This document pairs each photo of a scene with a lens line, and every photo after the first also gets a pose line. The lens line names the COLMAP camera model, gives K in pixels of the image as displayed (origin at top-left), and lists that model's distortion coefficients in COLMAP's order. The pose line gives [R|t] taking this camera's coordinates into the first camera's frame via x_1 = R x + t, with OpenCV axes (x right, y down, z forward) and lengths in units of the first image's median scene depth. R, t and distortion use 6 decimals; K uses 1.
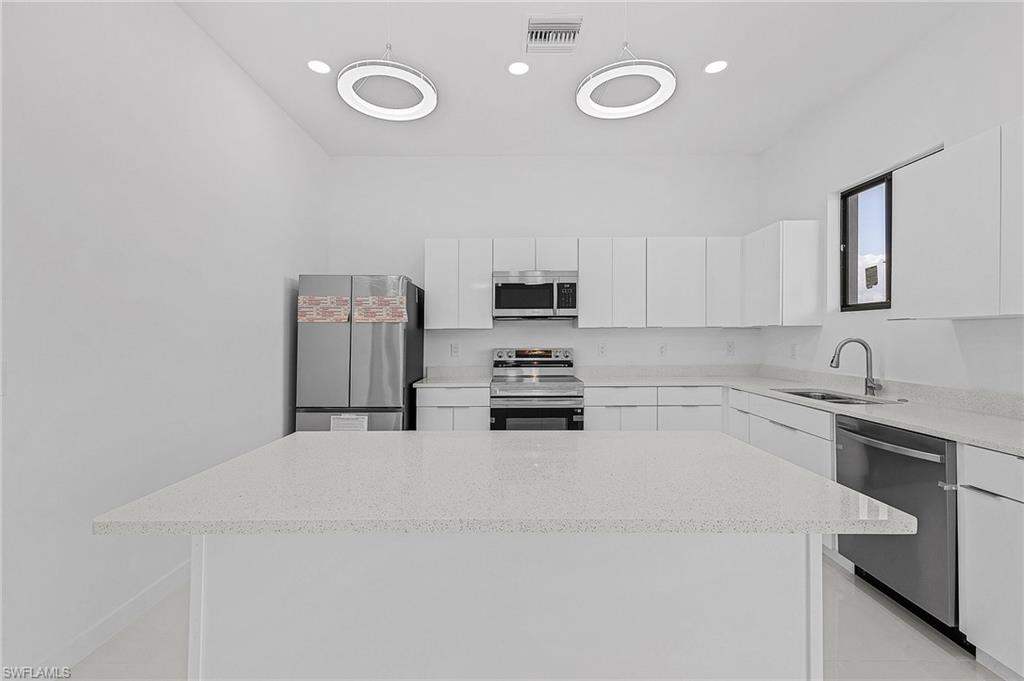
lens RADIAL K [[444.6, 0, 509.2], [0, 444.6, 336.7], [0, 0, 1]] dist [0.013216, -0.000231]
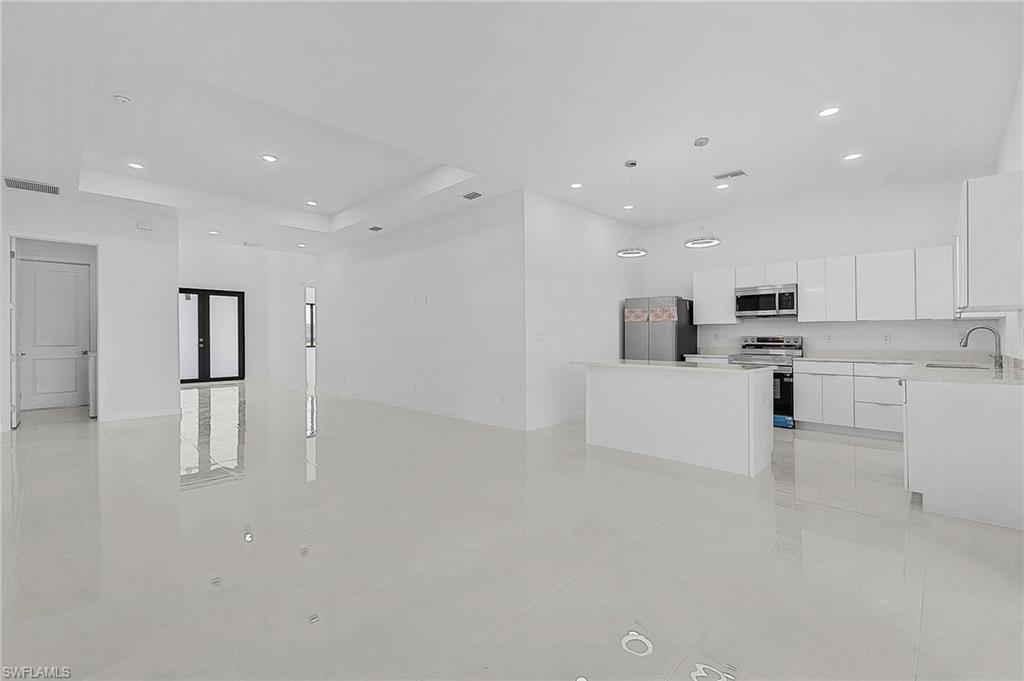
lens RADIAL K [[444.6, 0, 513.7], [0, 444.6, 318.7], [0, 0, 1]] dist [0.013216, -0.000231]
pose [[0.726247, -0.023261, -0.687040, 0.504871], [-0.005234, 0.999211, -0.039362, 0.032990], [0.687414, 0.032182, 0.725553, -0.754064]]
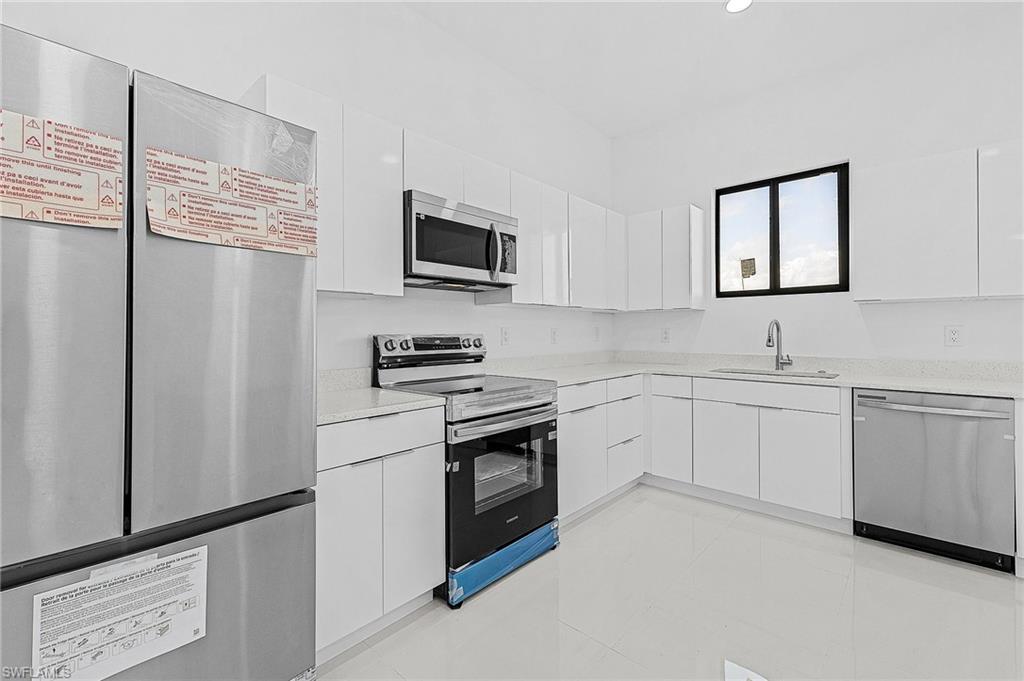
lens RADIAL K [[444.6, 0, 513.6], [0, 444.6, 336.1], [0, 0, 1]] dist [0.013216, -0.000231]
pose [[0.665208, -0.005270, 0.746640, -0.362141], [0.002096, 0.999984, 0.005190, 0.027777], [-0.746655, -0.001887, 0.665209, 0.560468]]
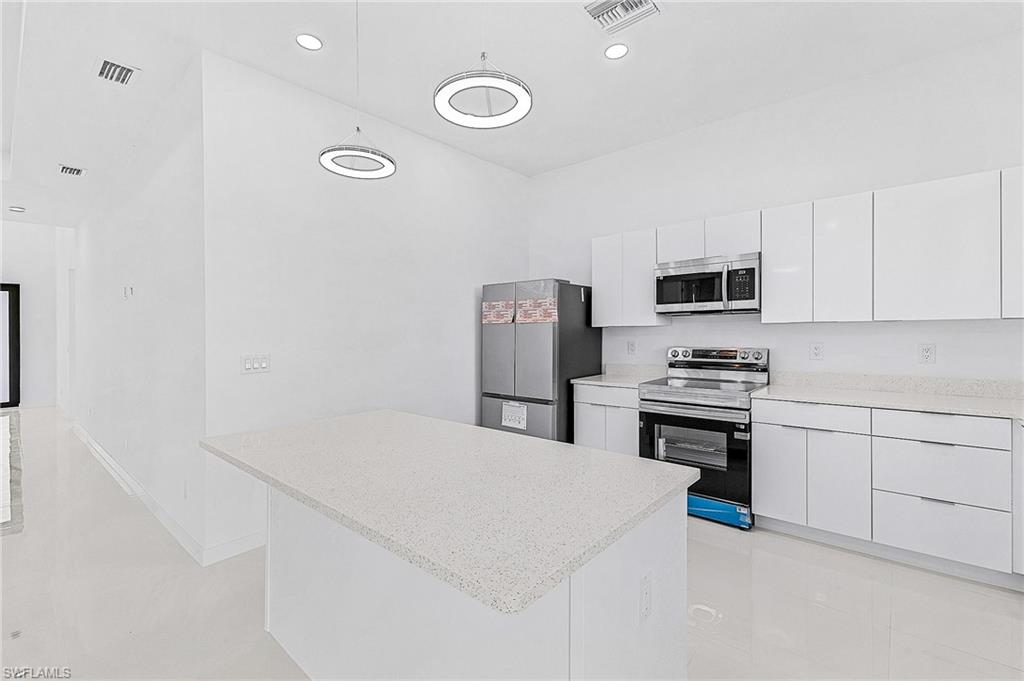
lens RADIAL K [[444.6, 0, 508.0], [0, 444.6, 329.9], [0, 0, 1]] dist [0.013216, -0.000231]
pose [[0.755522, -0.006842, -0.655088, 0.345348], [0.010582, 0.999942, 0.001761, -0.014821], [0.655038, -0.008262, 0.755551, 0.101441]]
